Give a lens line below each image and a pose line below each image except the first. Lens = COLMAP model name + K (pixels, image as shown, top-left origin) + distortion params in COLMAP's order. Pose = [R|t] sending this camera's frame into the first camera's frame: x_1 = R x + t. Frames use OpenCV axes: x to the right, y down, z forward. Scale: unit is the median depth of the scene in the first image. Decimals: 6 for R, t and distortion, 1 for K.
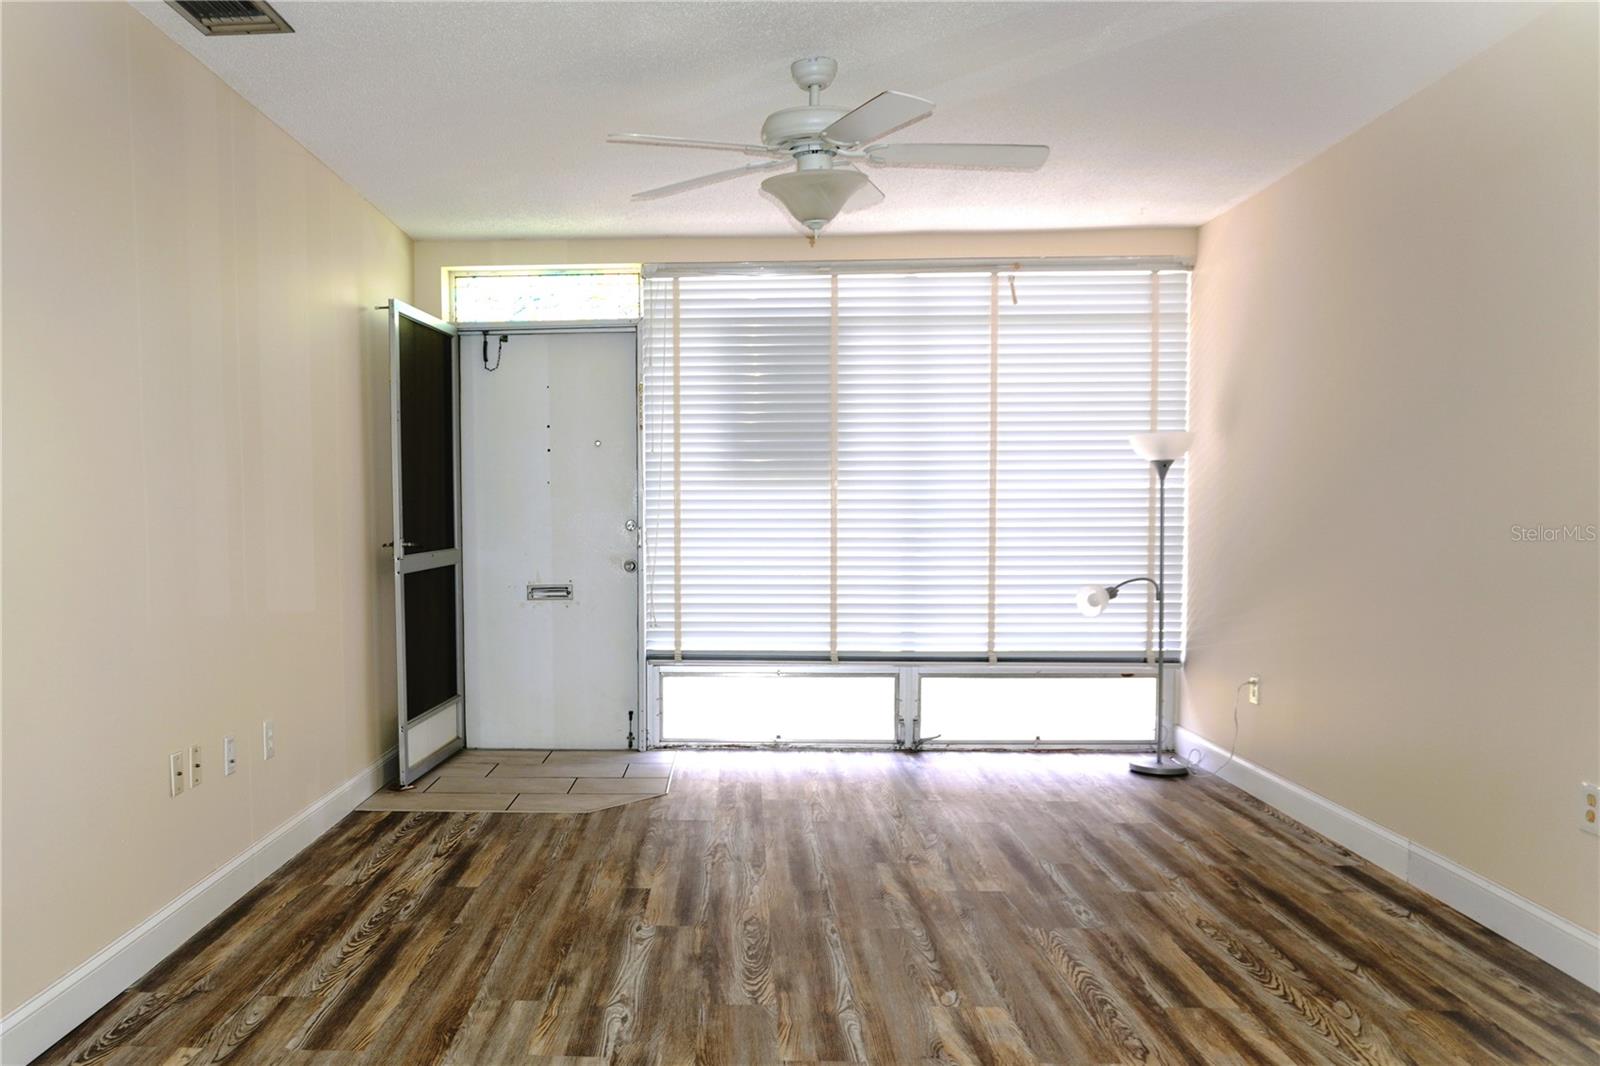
lens RADIAL K [[1269.1, 0, 677.4], [0, 1269.1, 603.6], [0, 0, 1]] dist [-0.051871, 0.047284]
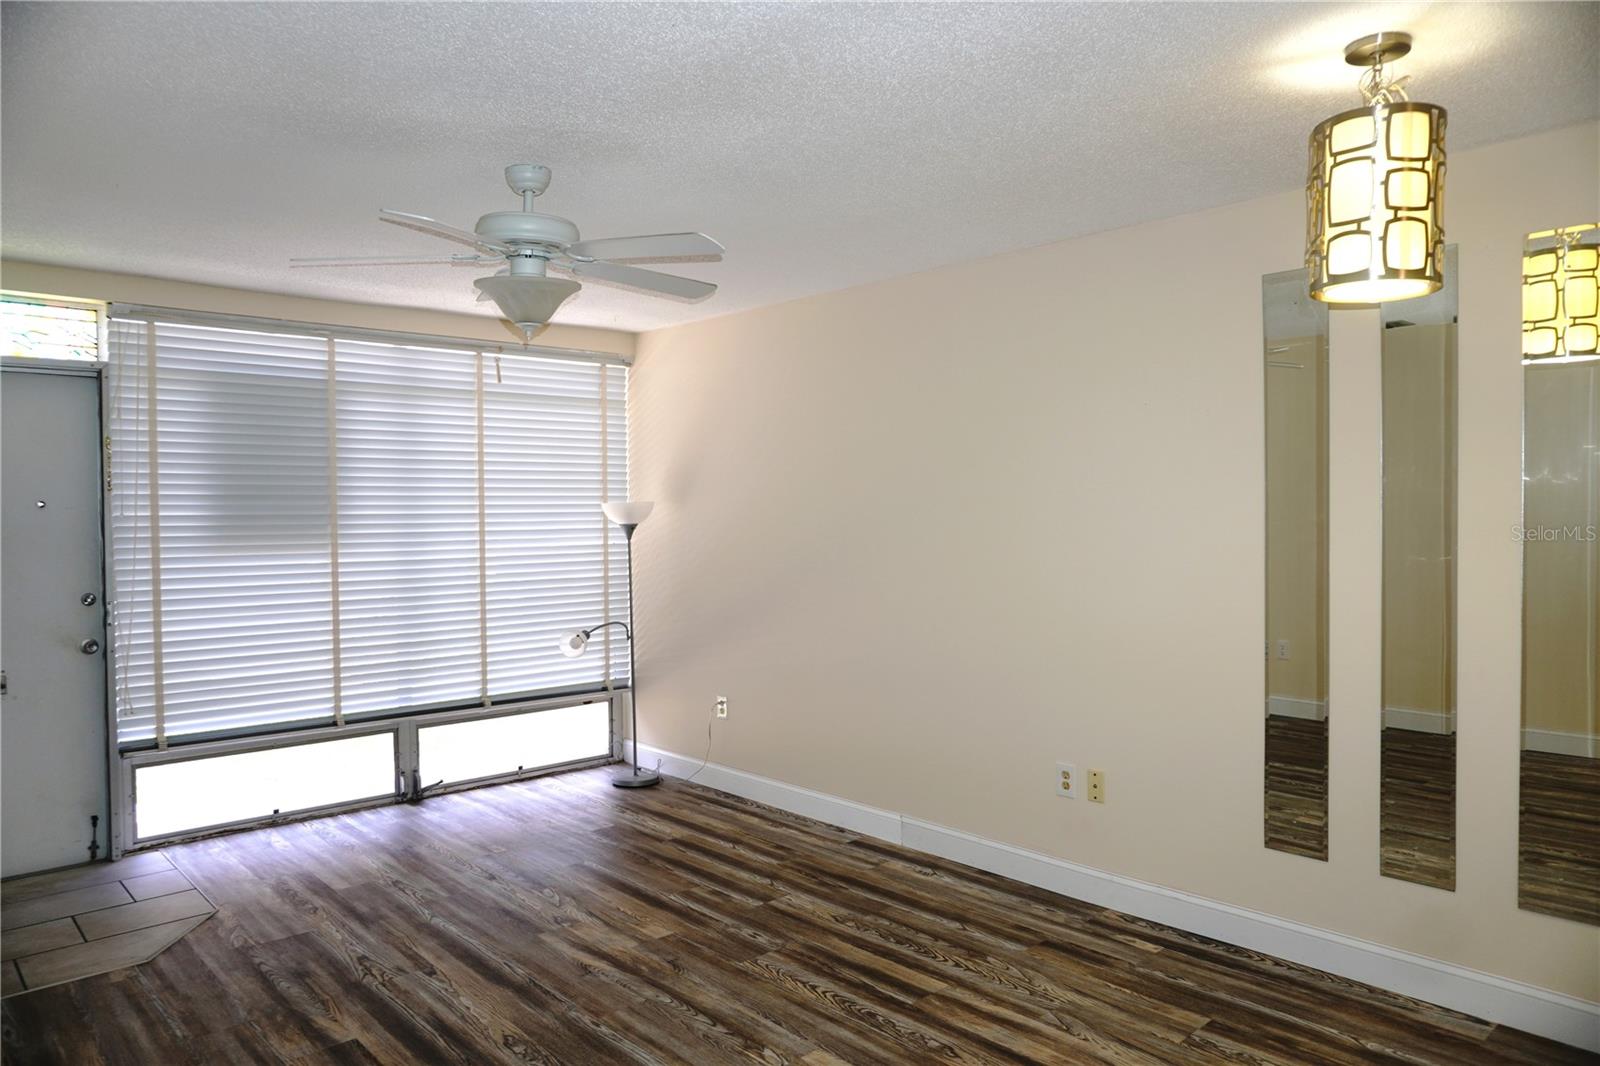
lens RADIAL K [[1072.3, 0, 801.3], [0, 1072.3, 541.7], [0, 0, 1]] dist [-0.050747, 0.040144]
pose [[0.698978, -0.020913, 0.714837, -0.293933], [0.055337, 0.998157, -0.024907, -0.078626], [-0.712999, 0.056967, 0.698847, 0.213438]]
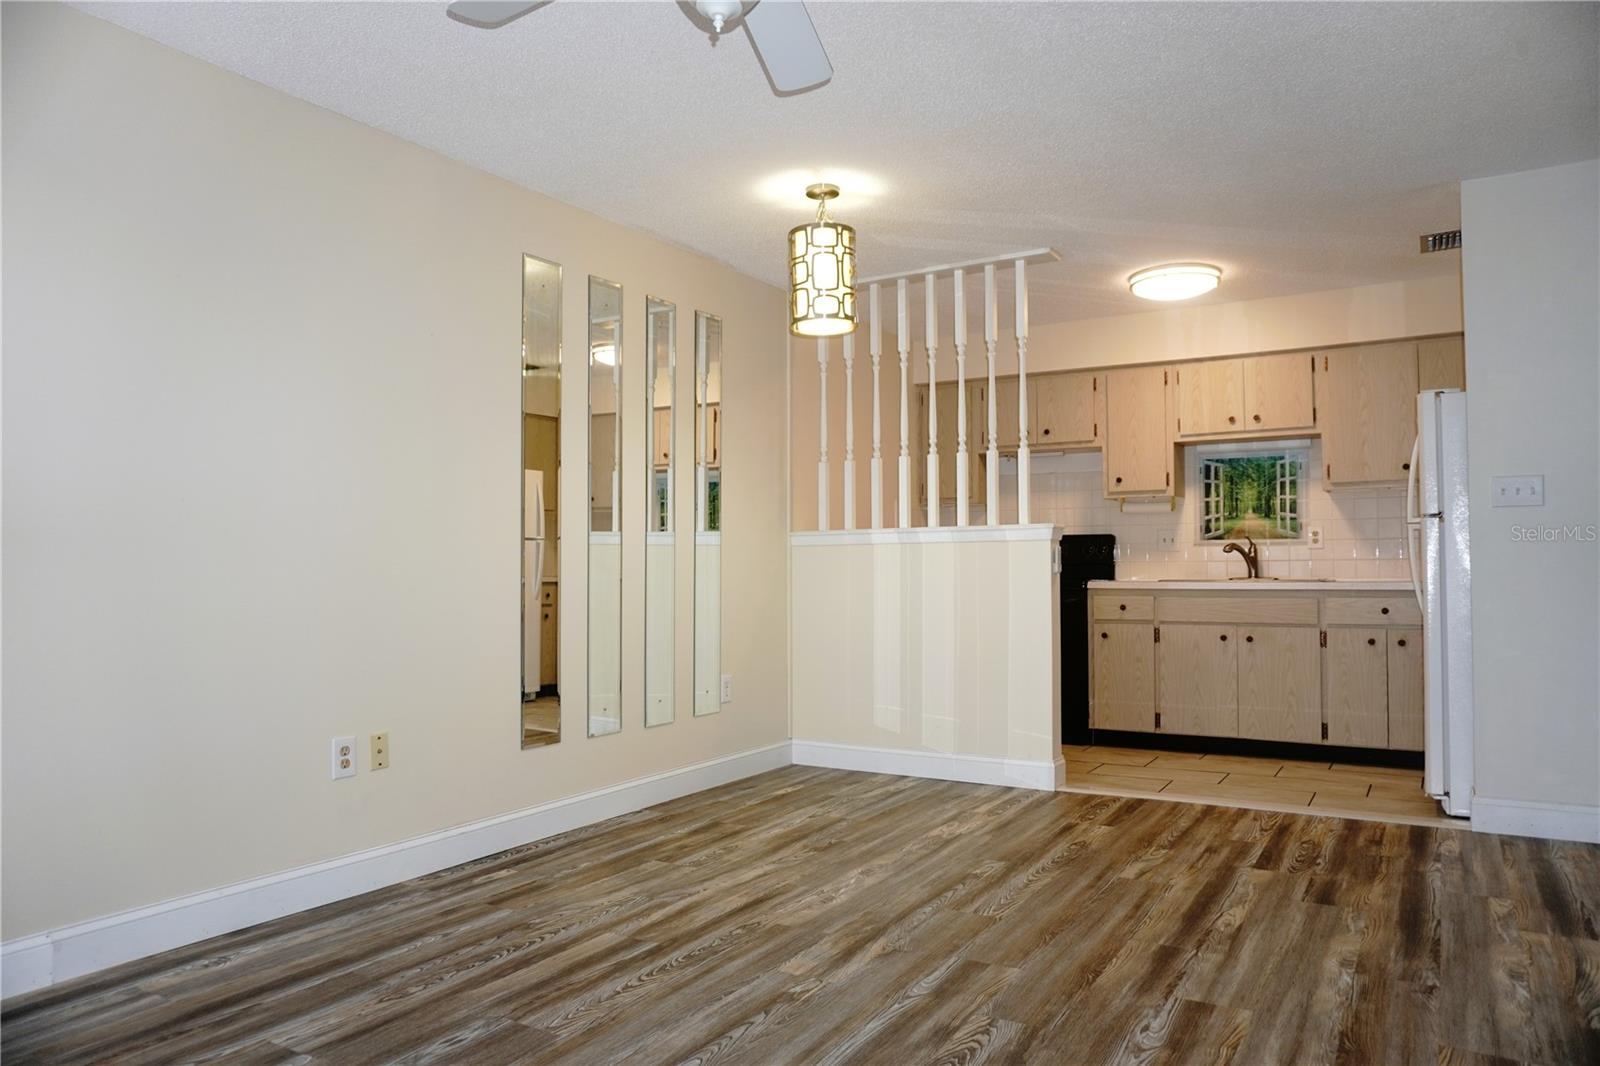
lens RADIAL K [[1072.3, 0, 801.3], [0, 1072.3, 541.7], [0, 0, 1]] dist [-0.050747, 0.040144]
pose [[-0.880666, 0.025475, 0.473053, -0.133263], [0.048898, 0.998108, 0.037282, -0.050146], [-0.471208, 0.055965, -0.880245, 1.203347]]
